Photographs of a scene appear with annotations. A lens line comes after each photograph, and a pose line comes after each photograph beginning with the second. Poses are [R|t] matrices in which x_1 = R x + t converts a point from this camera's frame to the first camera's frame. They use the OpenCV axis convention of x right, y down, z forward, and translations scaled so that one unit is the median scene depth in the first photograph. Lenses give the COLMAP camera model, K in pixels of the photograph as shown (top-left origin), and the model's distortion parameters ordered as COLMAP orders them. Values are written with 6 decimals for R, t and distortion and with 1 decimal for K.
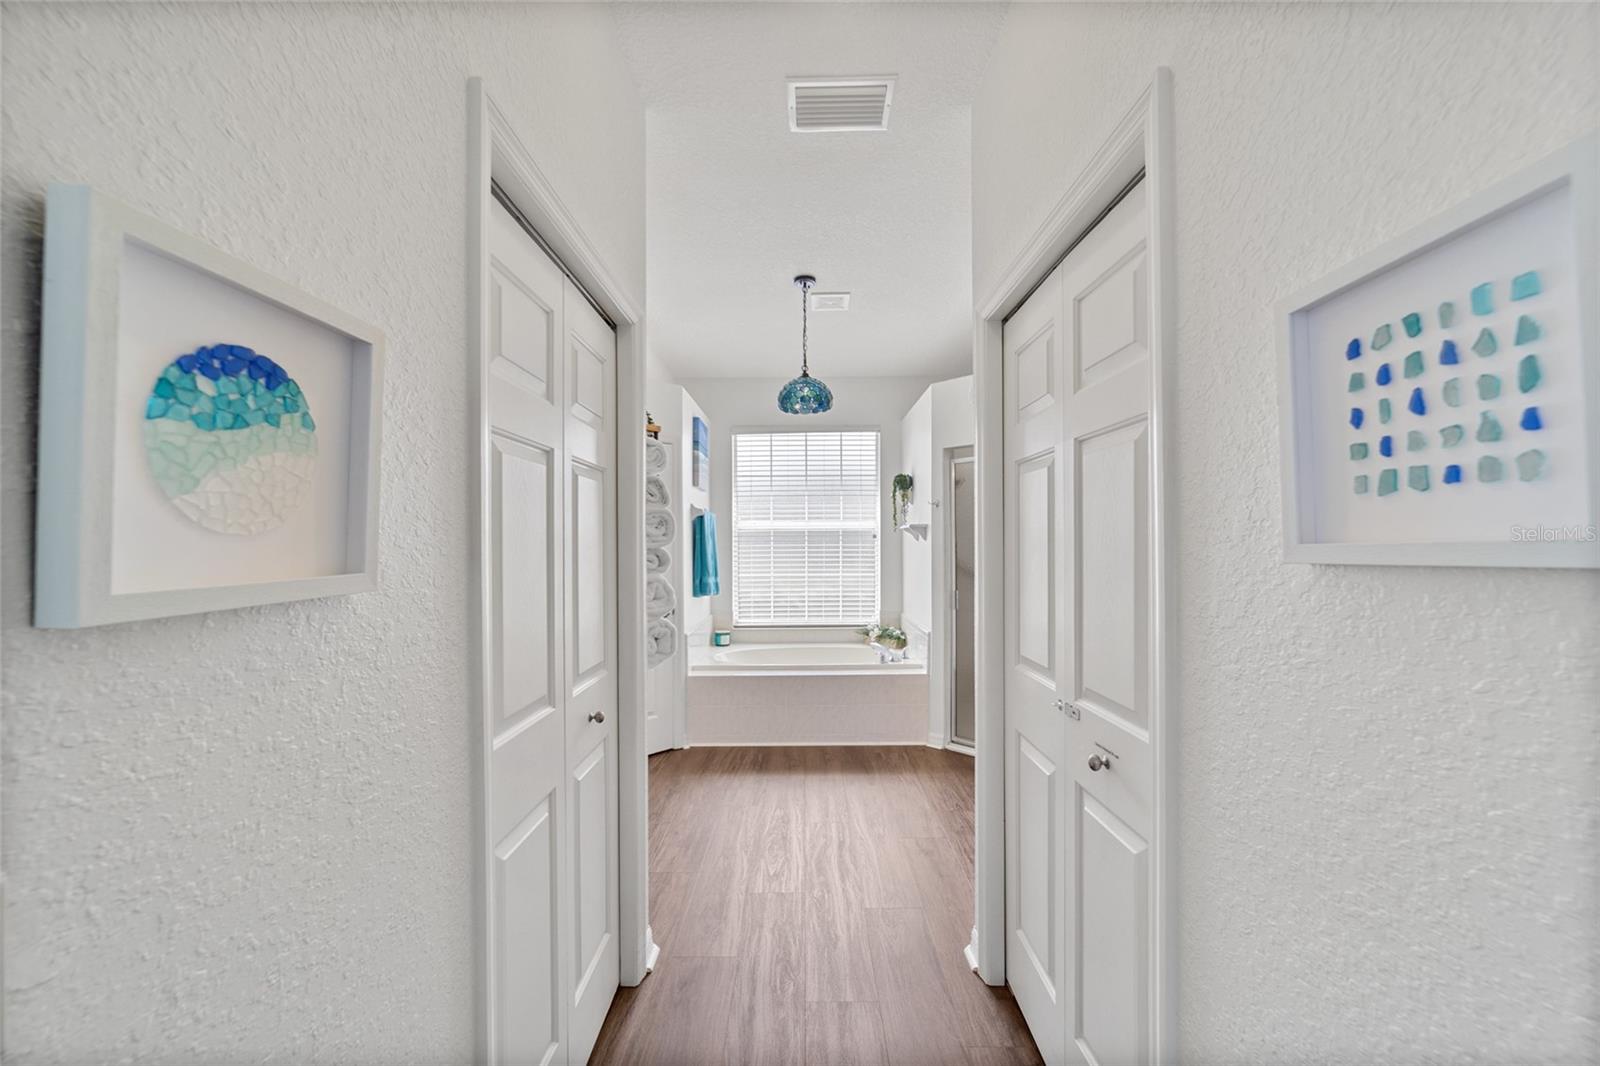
lens RADIAL K [[614.8, 0, 799.0], [0, 614.8, 527.6], [0, 0, 1]] dist [-0.016863, 0.008793]
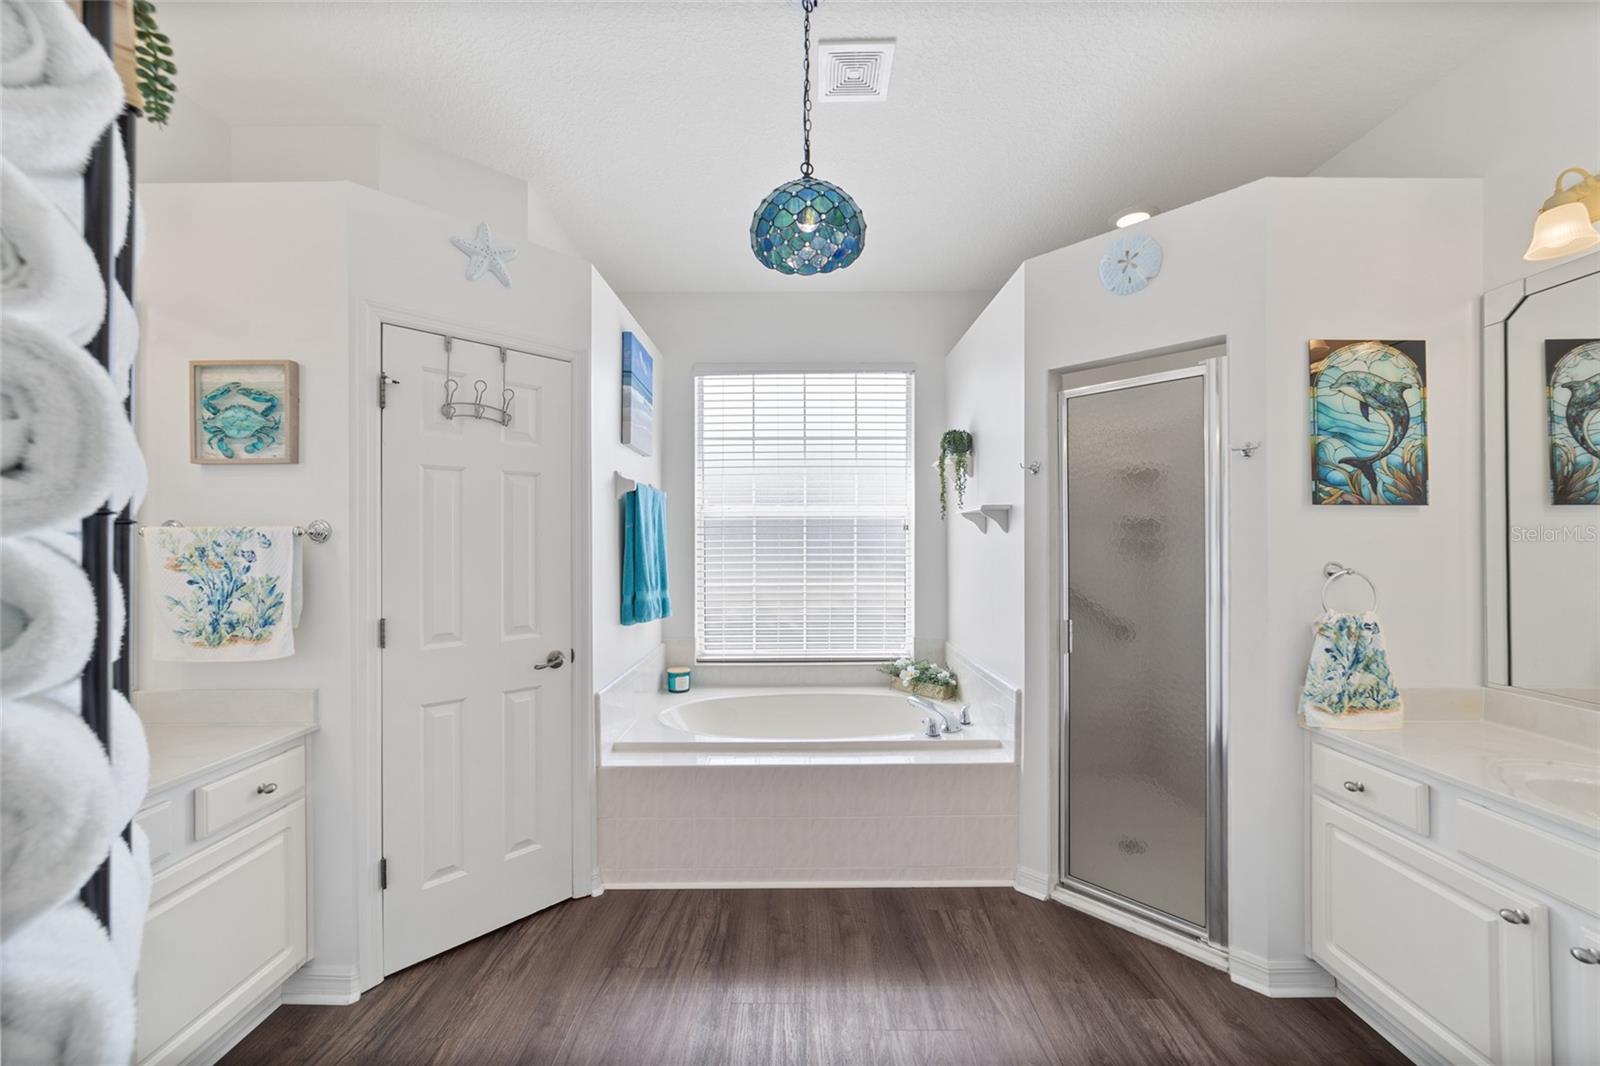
lens RADIAL K [[614.8, 0, 799.0], [0, 614.8, 527.6], [0, 0, 1]] dist [-0.016863, 0.008793]
pose [[0.999956, 0.001251, 0.009342, -0.000640], [-0.001308, 0.999981, 0.006081, 0.012011], [-0.009334, -0.006093, 0.999938, 0.379584]]
